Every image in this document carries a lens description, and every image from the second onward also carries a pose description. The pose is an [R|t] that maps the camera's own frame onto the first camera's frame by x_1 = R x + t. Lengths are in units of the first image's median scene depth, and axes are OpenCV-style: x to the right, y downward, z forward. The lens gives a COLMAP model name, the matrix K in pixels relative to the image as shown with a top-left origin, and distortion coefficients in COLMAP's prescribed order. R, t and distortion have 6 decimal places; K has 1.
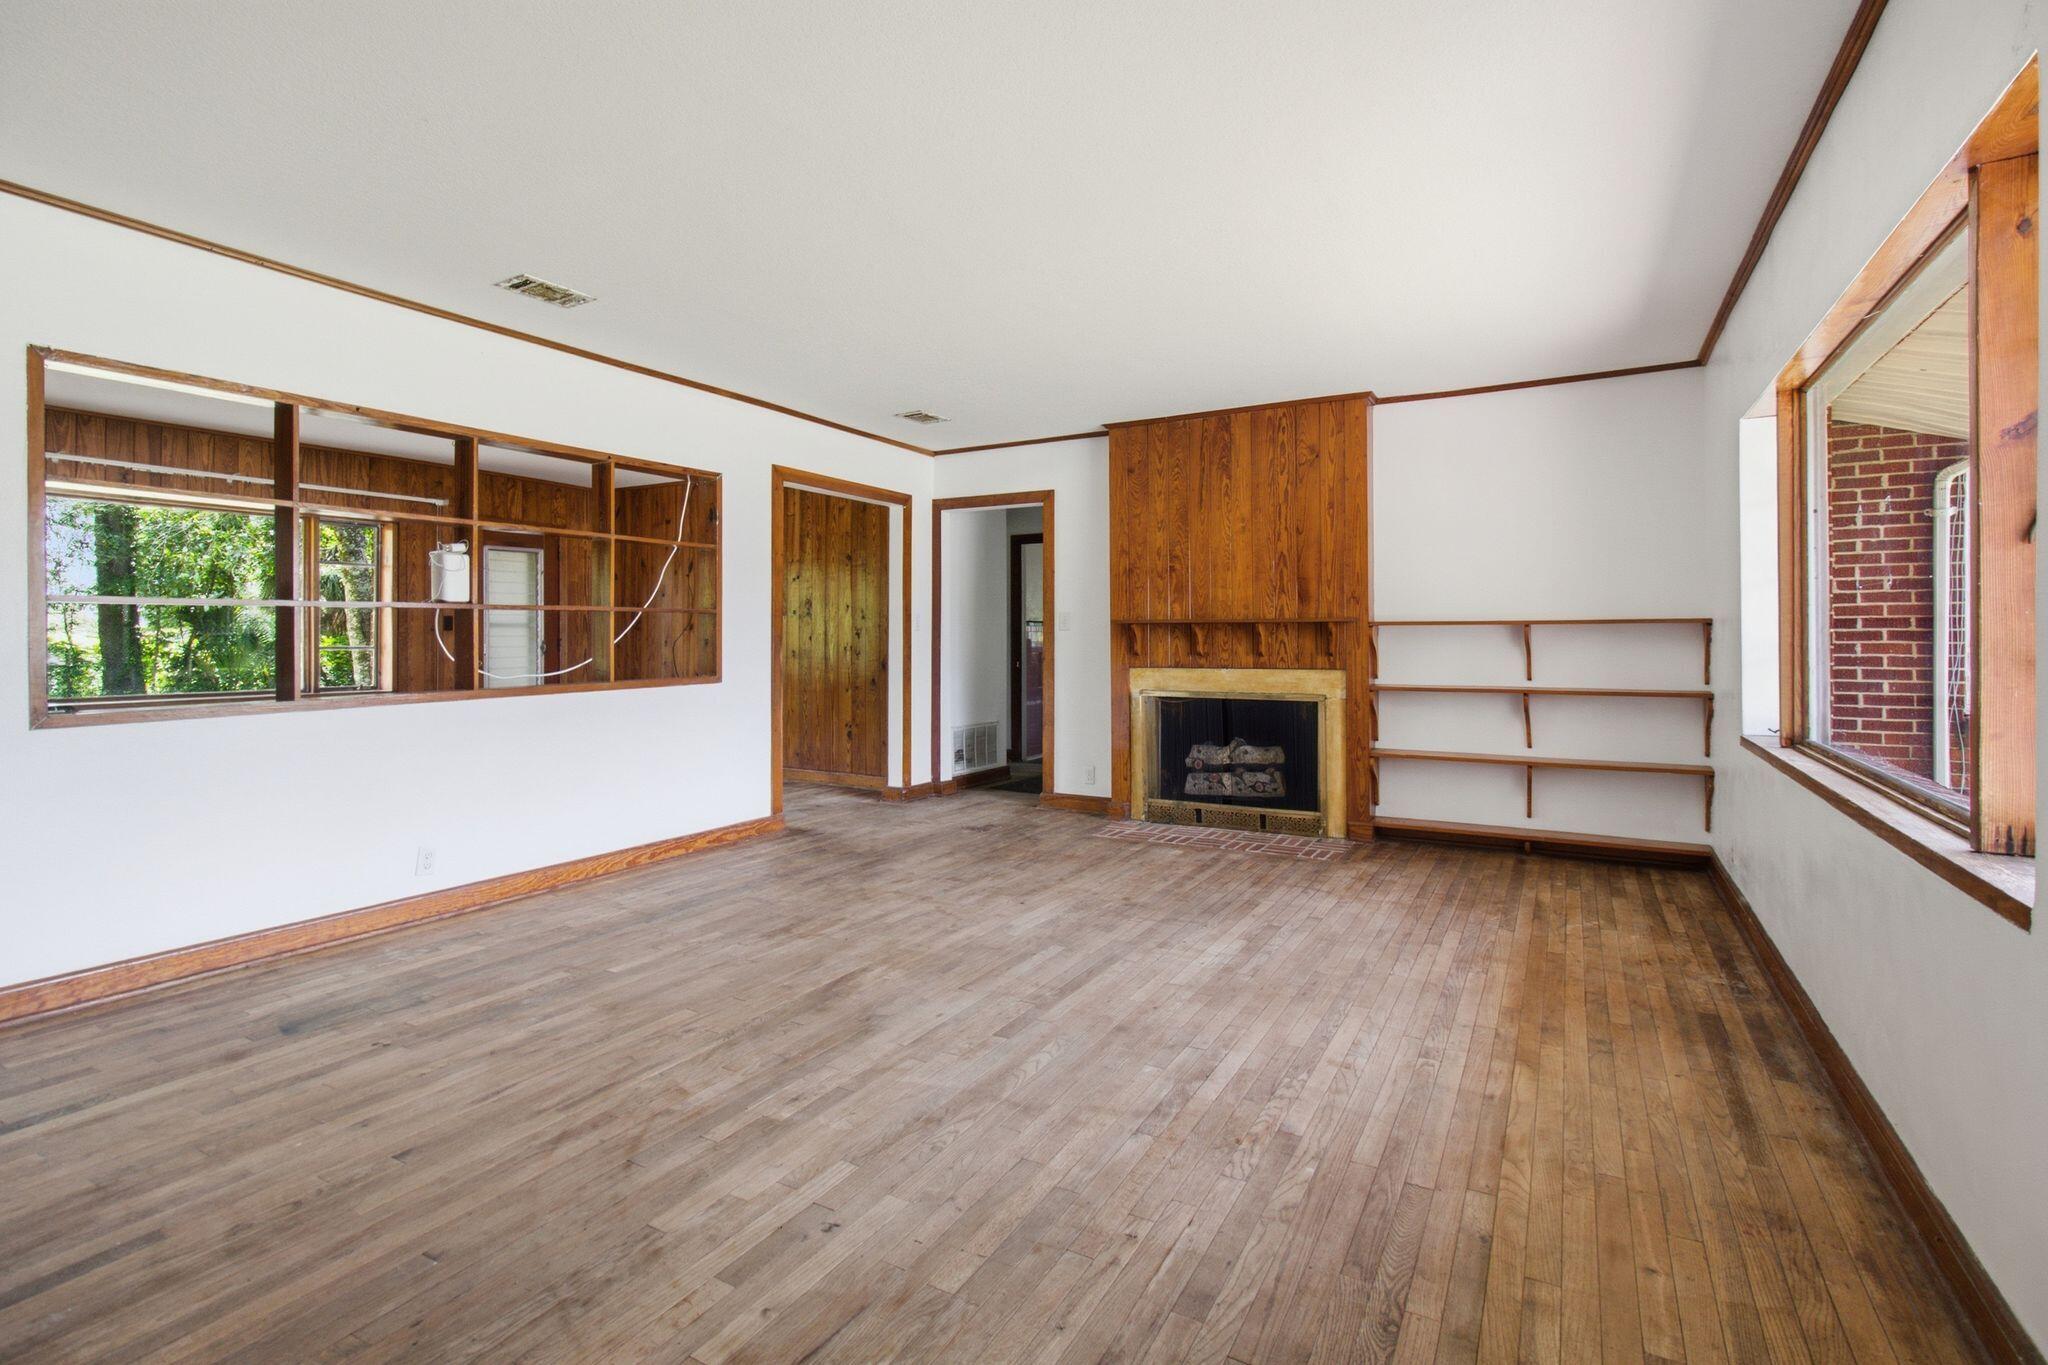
lens RADIAL K [[995.6, 0, 1028.0], [0, 995.6, 629.3], [0, 0, 1]] dist [0.000670, 0.001063]
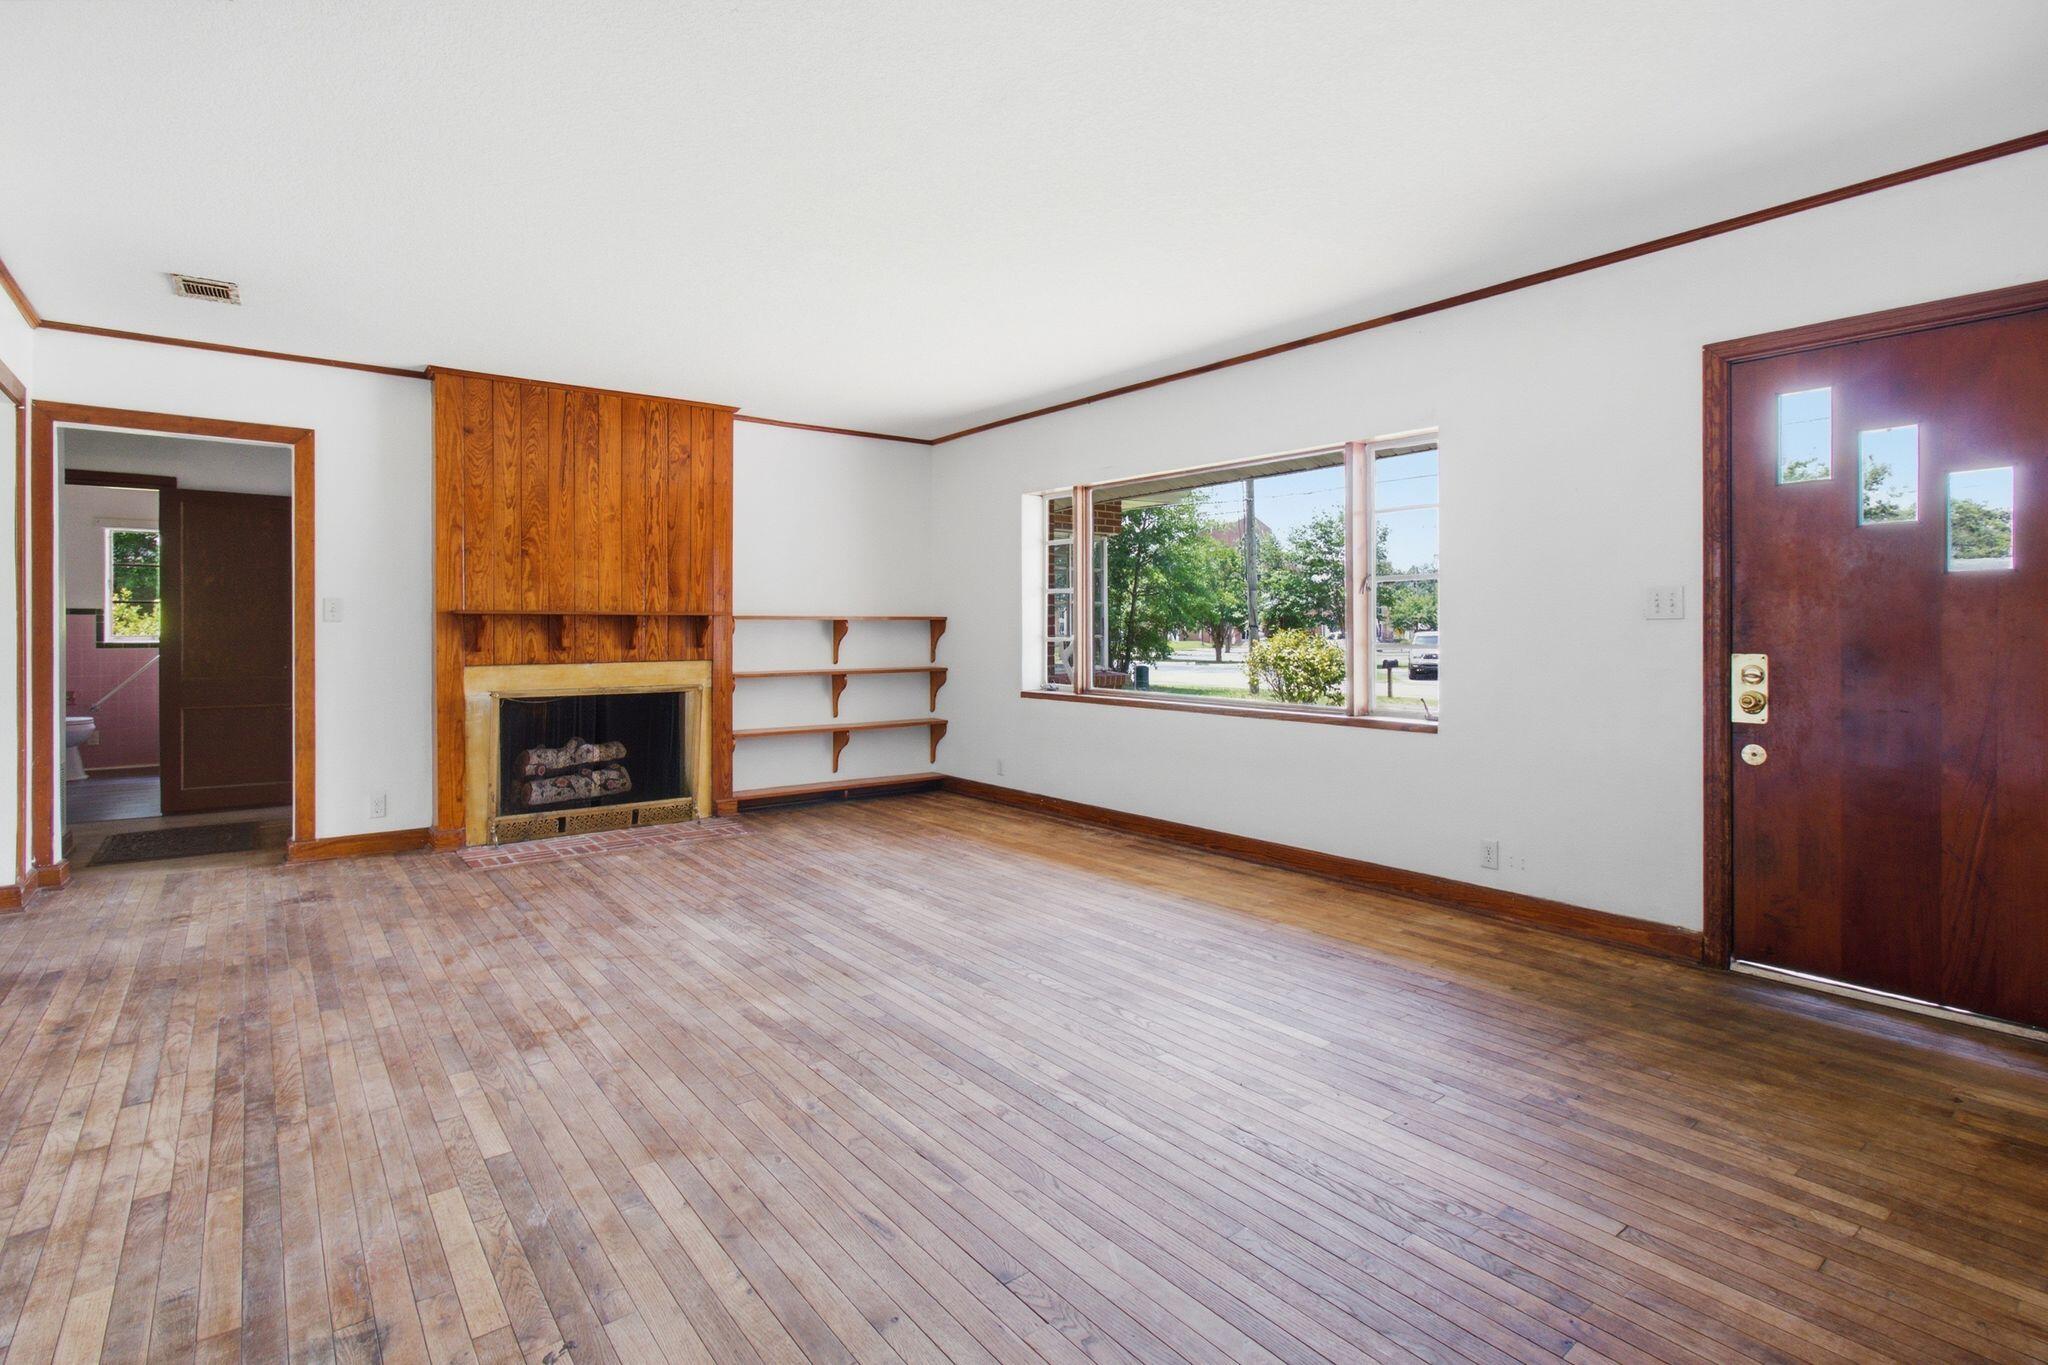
lens RADIAL K [[995.6, 0, 1028.0], [0, 995.6, 629.3], [0, 0, 1]] dist [0.000670, 0.001063]
pose [[0.372793, 0.000898, 0.927914, -0.544795], [-0.006344, 0.999979, 0.001580, 0.003344], [-0.927893, -0.006476, 0.372791, 0.276822]]
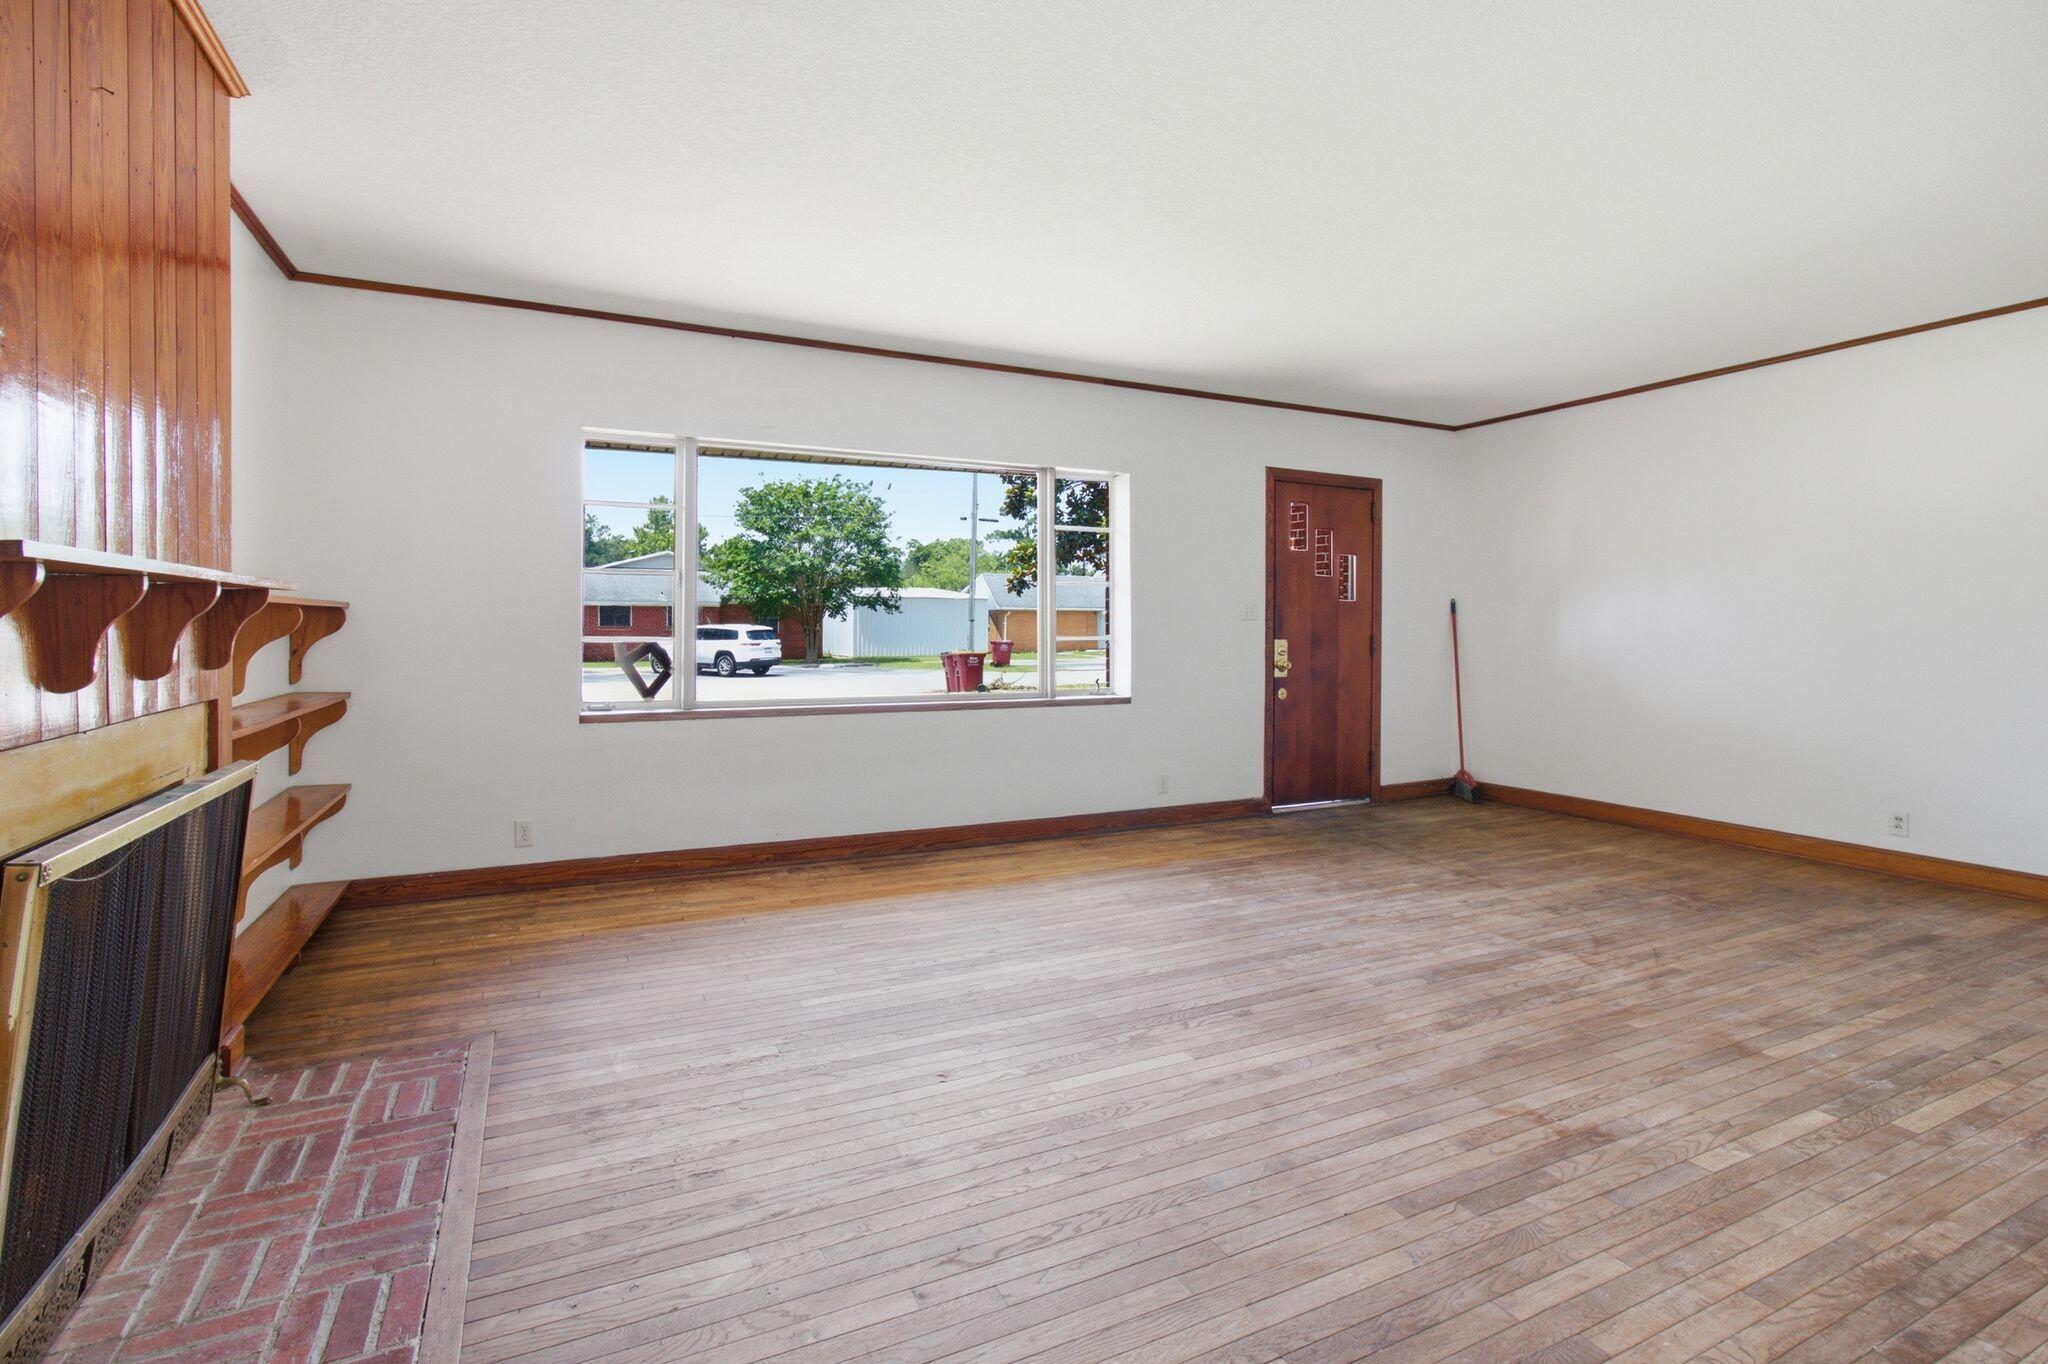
lens RADIAL K [[972.4, 0, 1048.9], [0, 972.4, 636.0], [0, 0, 1]] dist [-0.001457, -0.001865]
pose [[-0.838449, -0.006411, 0.544942, -0.205504], [-0.005900, 0.999979, 0.002686, 0.010617], [-0.544948, -0.000964, -0.838470, 1.137796]]
